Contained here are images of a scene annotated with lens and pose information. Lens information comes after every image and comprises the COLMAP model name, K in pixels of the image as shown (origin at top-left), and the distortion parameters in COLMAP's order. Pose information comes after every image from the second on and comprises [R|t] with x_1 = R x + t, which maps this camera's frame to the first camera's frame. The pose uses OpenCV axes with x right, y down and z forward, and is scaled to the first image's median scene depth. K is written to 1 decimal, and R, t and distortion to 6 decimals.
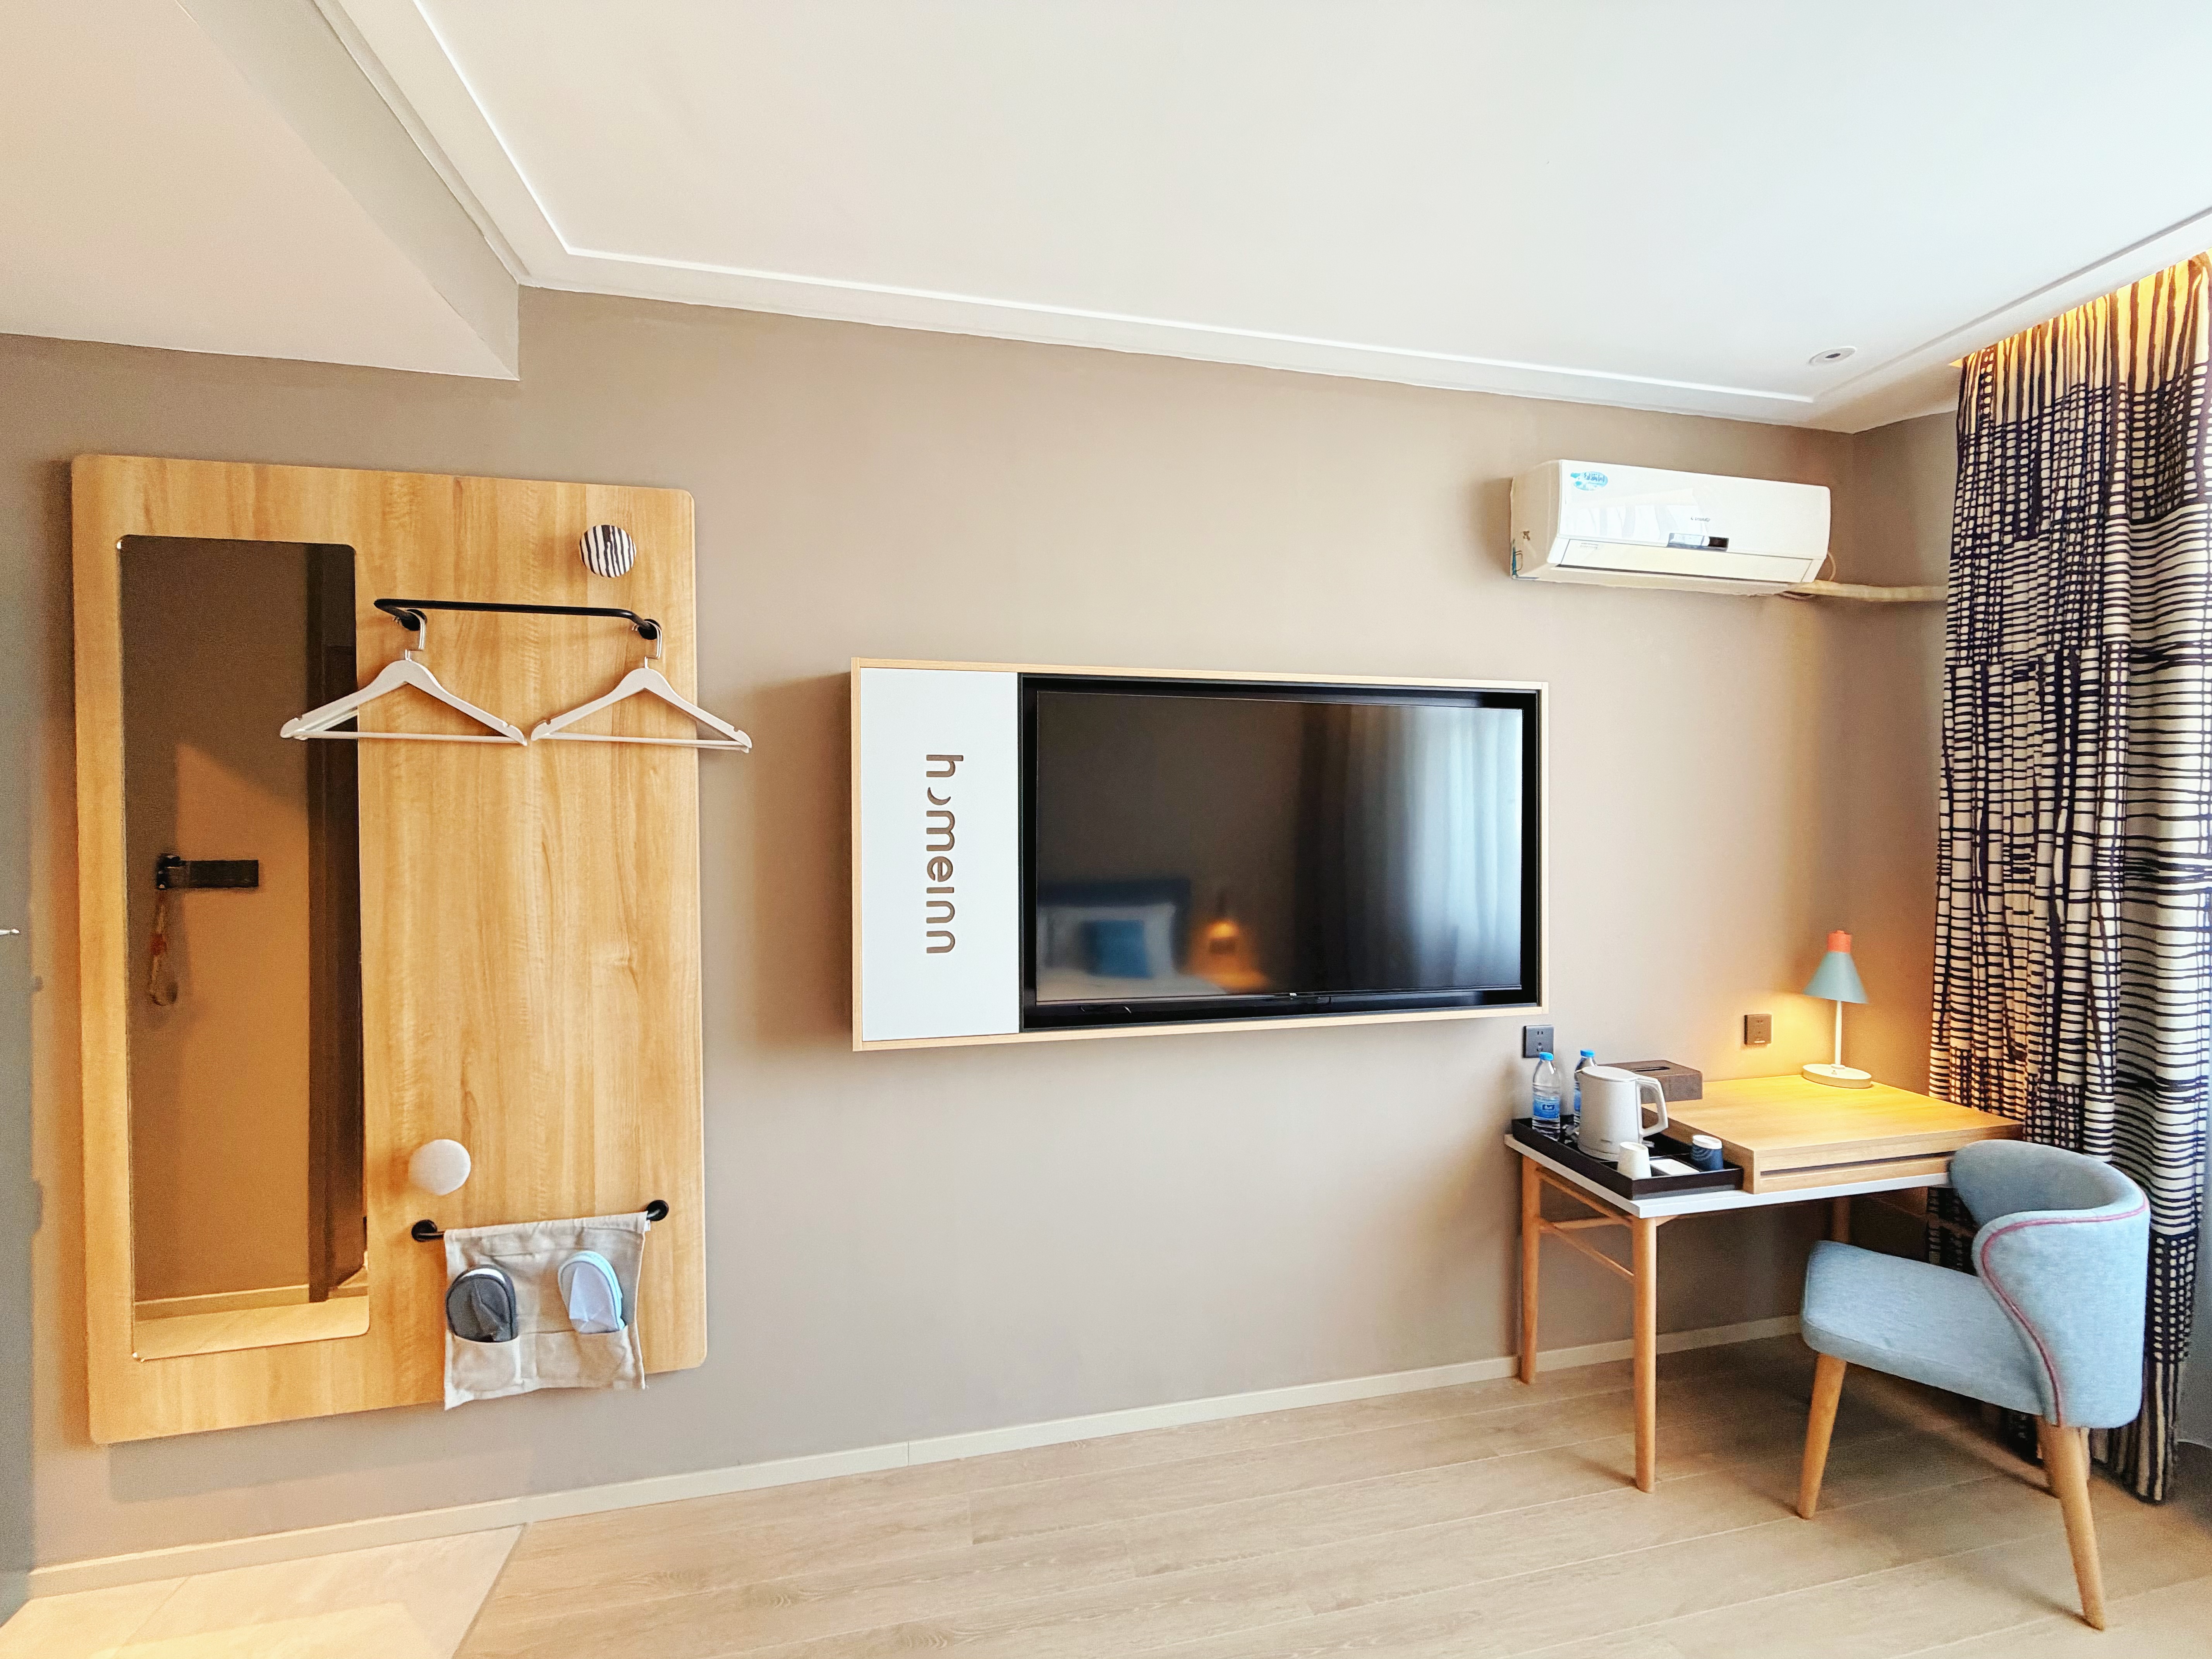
lens RADIAL K [[876.8, 0, 1103.7], [0, 876.8, 826.2], [0, 0, 1]] dist [-0.001728, -0.000001]
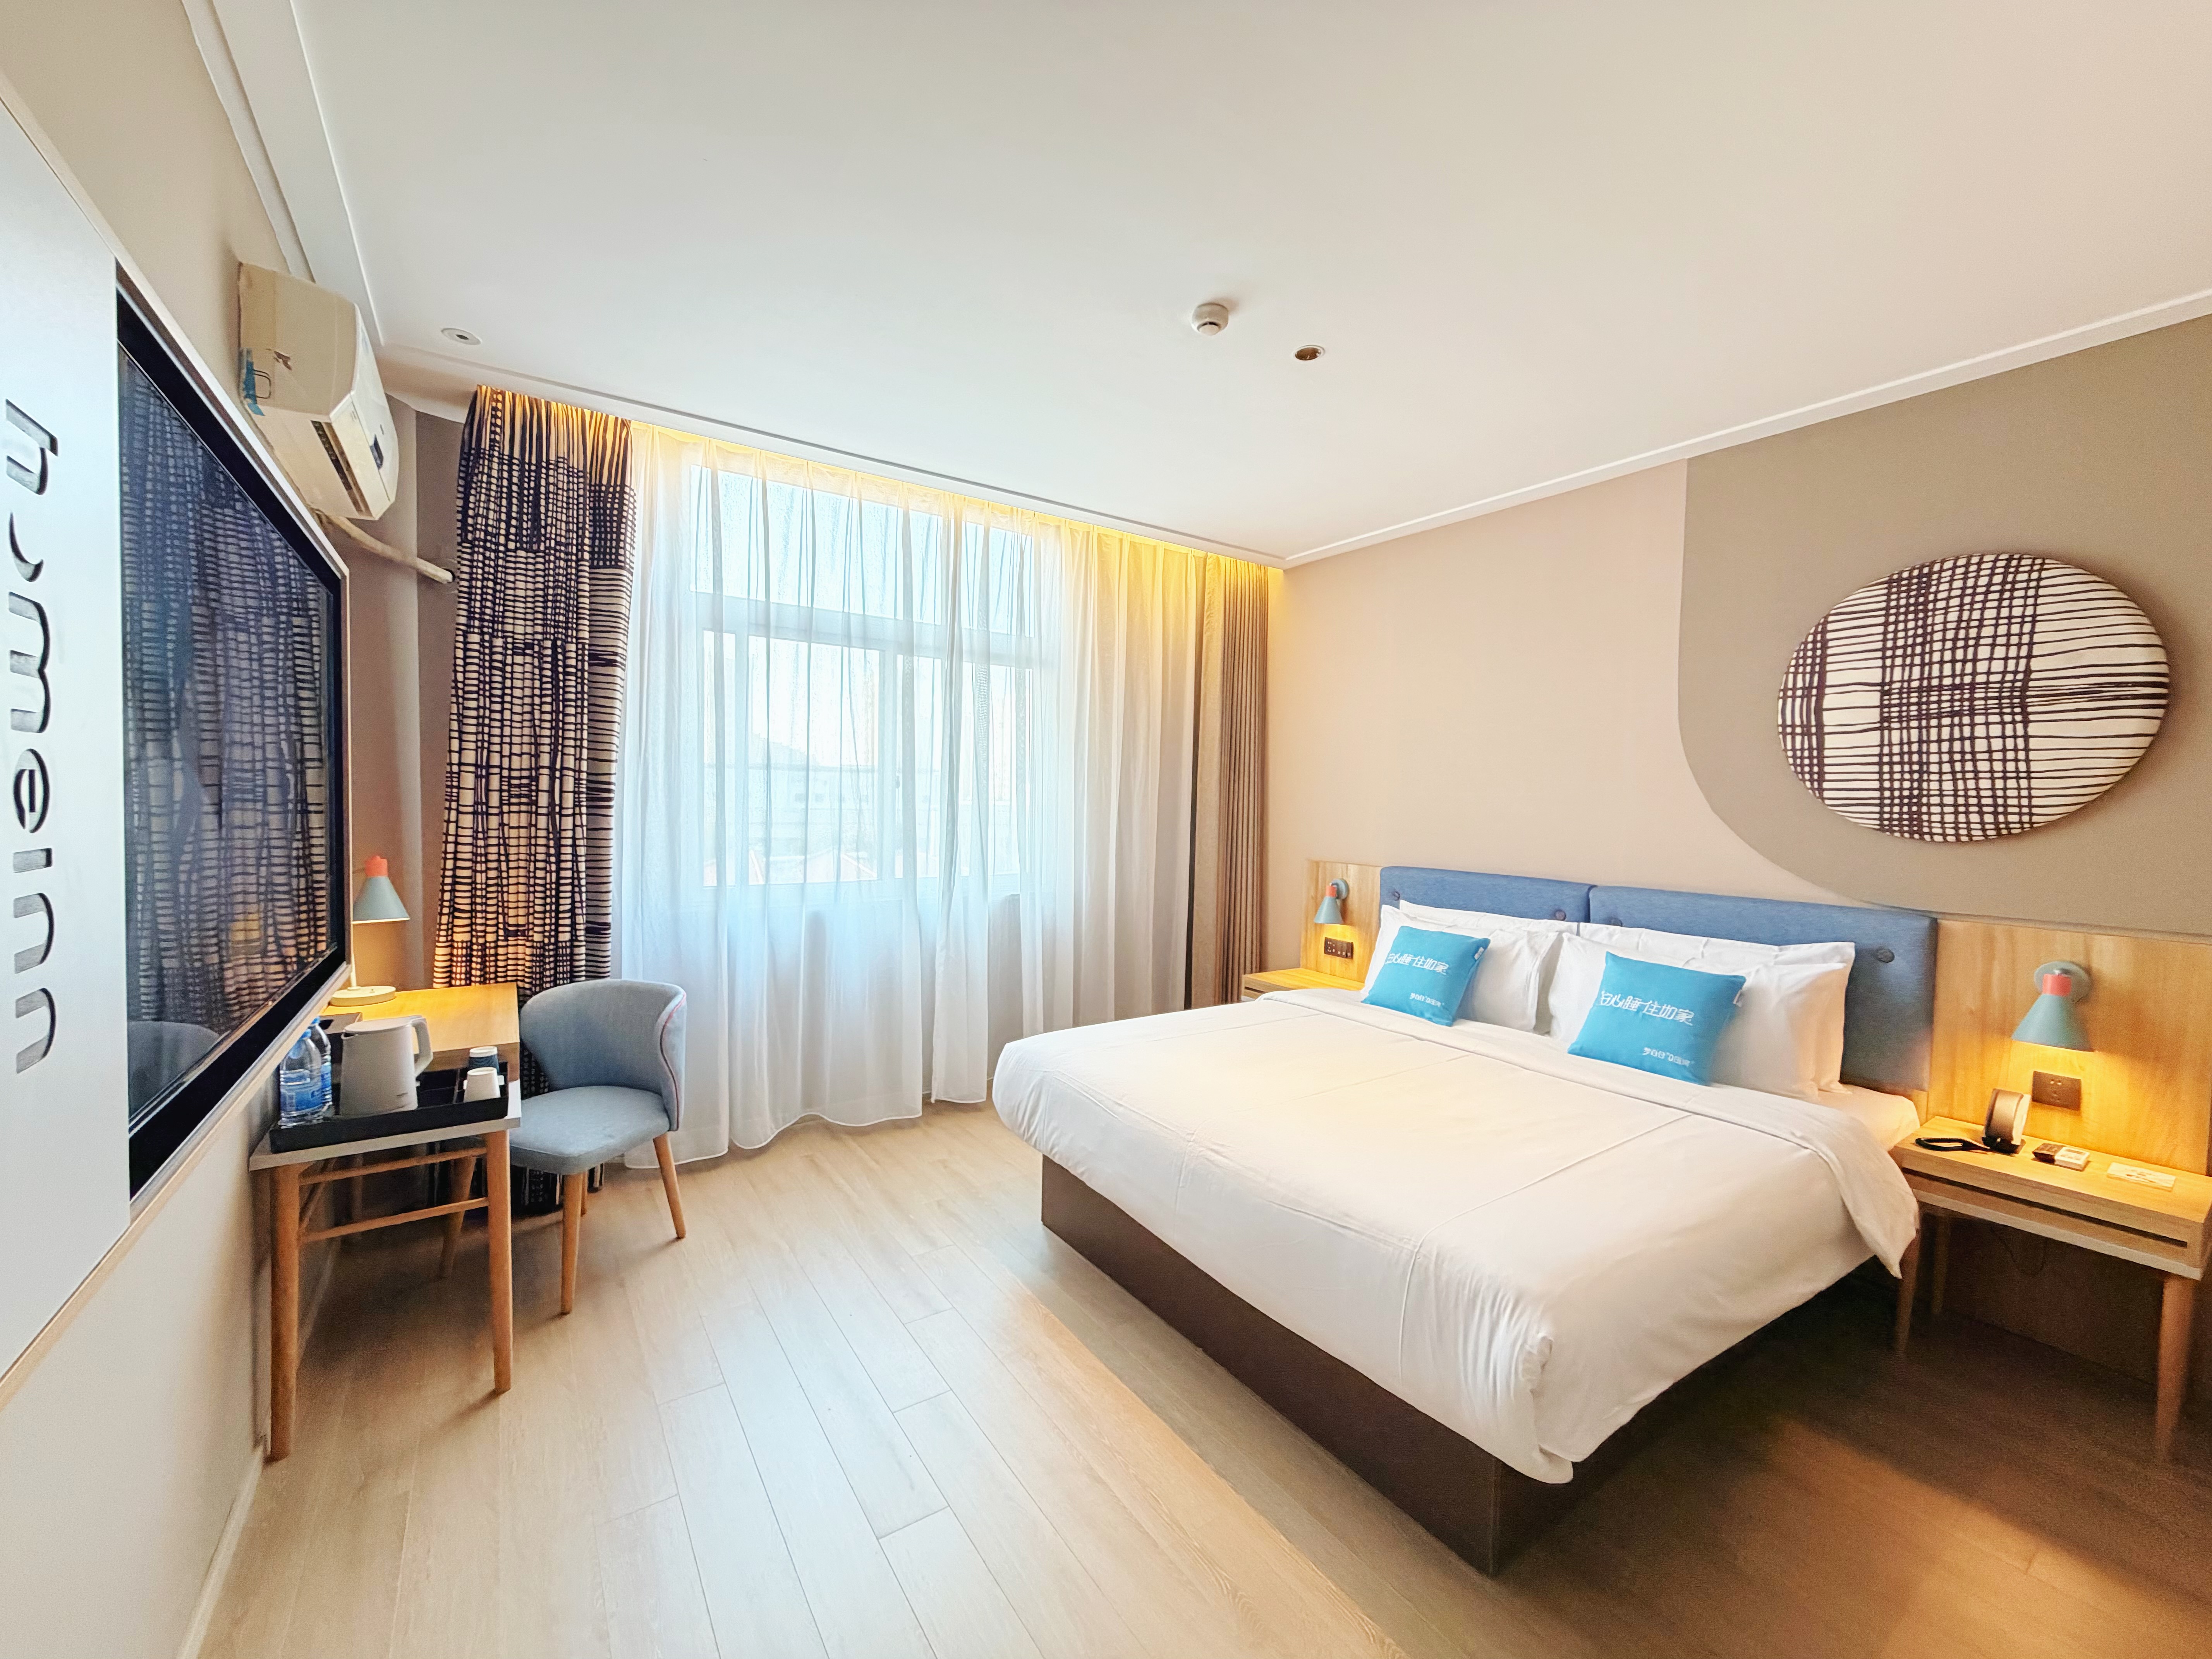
lens RADIAL K [[876.8, 0, 1103.7], [0, 876.8, 826.2], [0, 0, 1]] dist [-0.001728, -0.000001]
pose [[-0.387466, -0.035729, 0.921191, -0.564208], [-0.015539, 0.999360, 0.032225, 0.040892], [-0.921753, -0.001829, -0.387773, 0.709115]]
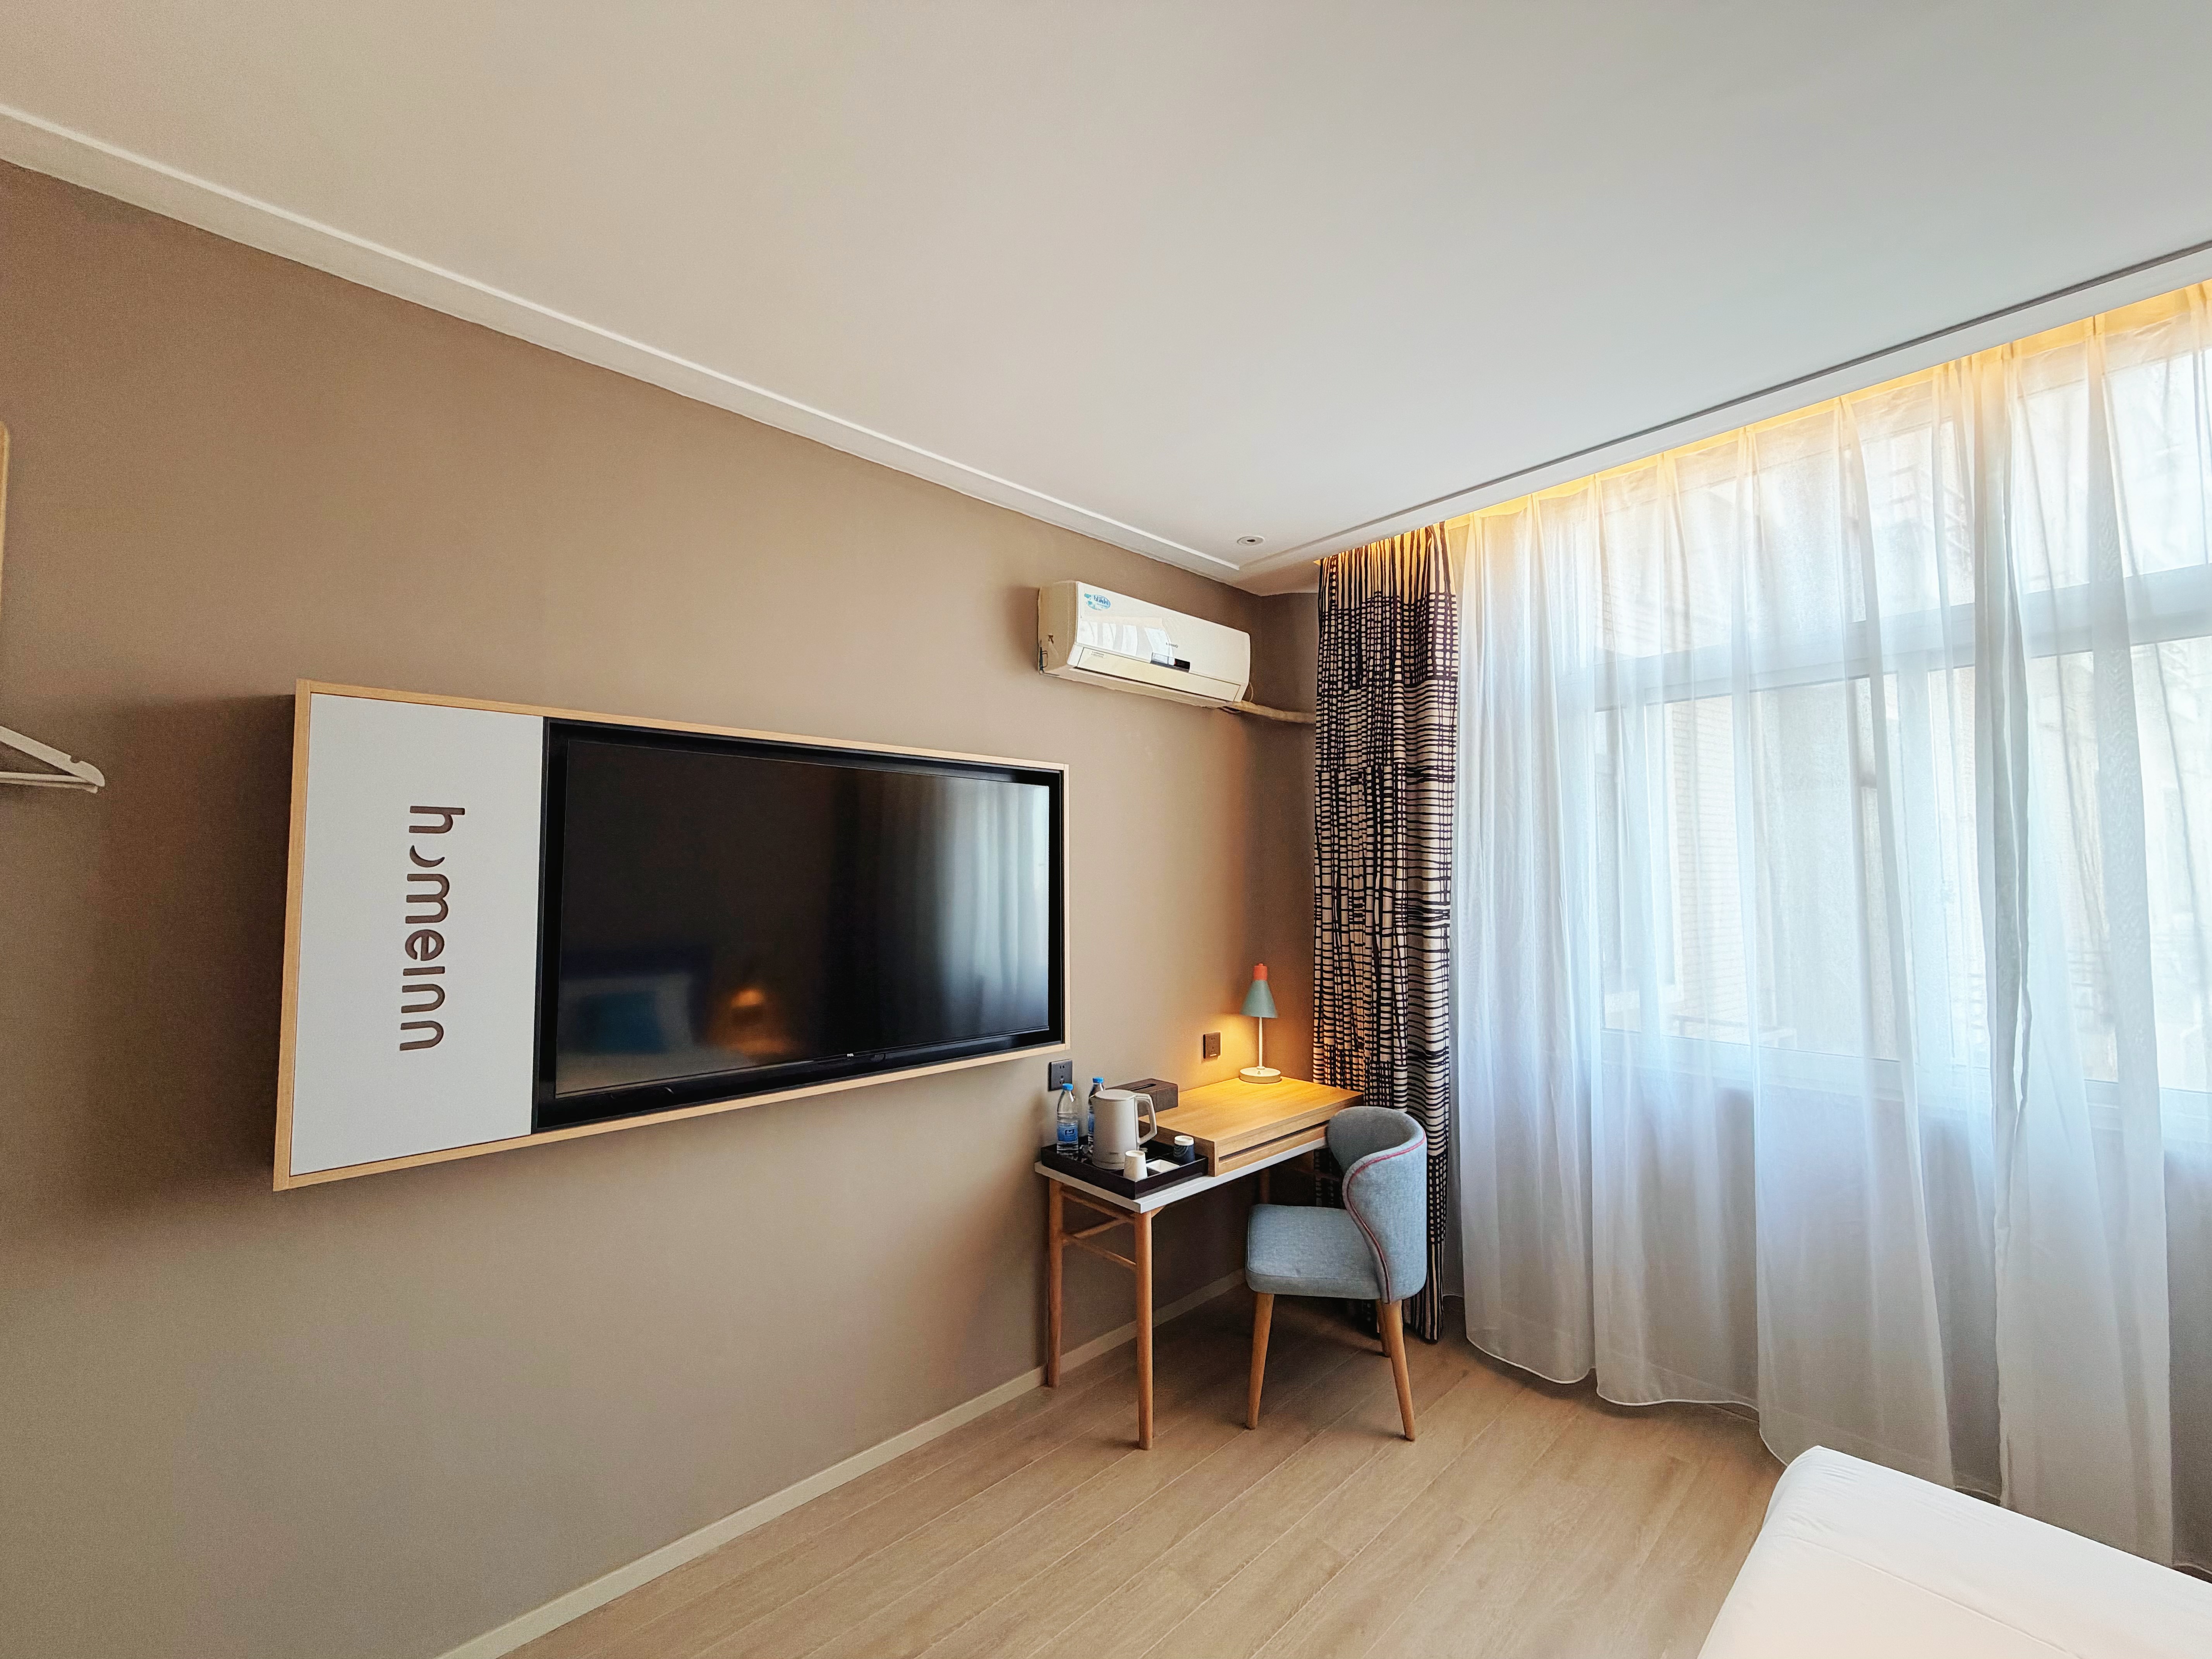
lens RADIAL K [[876.8, 0, 1103.7], [0, 876.8, 826.2], [0, 0, 1]] dist [-0.001728, -0.000001]
pose [[0.858739, 0.028120, 0.511642, -0.056086], [0.005395, 0.997942, -0.063901, -0.005826], [-0.512386, 0.057634, 0.856819, -0.032032]]
